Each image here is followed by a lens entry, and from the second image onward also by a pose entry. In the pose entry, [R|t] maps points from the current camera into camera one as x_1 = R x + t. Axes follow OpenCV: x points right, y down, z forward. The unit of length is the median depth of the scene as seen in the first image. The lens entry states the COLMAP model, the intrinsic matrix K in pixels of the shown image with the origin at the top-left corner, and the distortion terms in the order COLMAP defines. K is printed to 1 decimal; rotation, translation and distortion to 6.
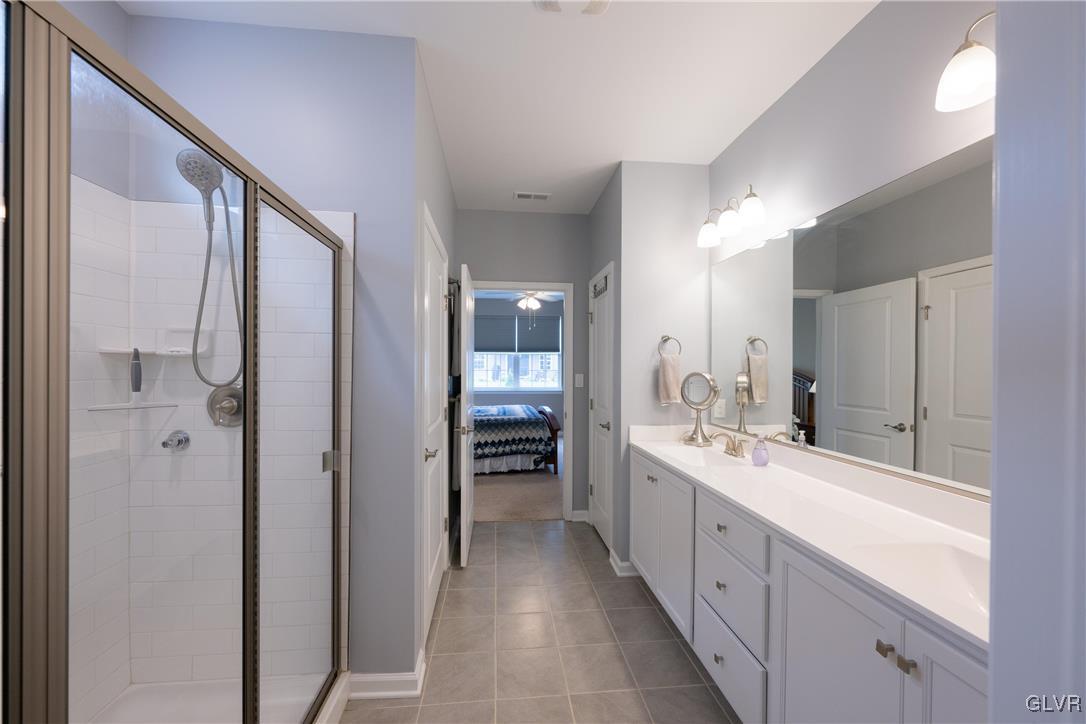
lens RADIAL K [[433.6, 0, 540.4], [0, 433.6, 366.0], [0, 0, 1]] dist [0.001516, -0.000885]
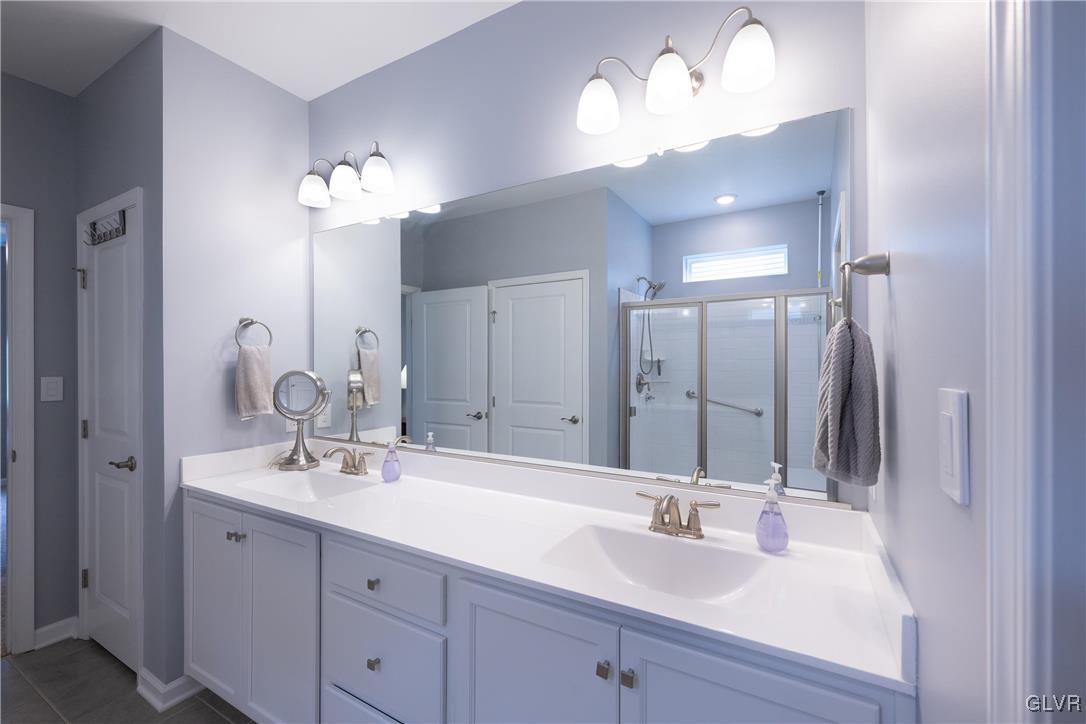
lens RADIAL K [[433.6, 0, 538.0], [0, 433.6, 362.9], [0, 0, 1]] dist [0.001516, -0.000885]
pose [[0.570241, -0.002673, 0.821473, -0.015108], [0.001038, 0.999996, 0.002533, -0.000096], [-0.821477, -0.000591, 0.570242, 0.230323]]
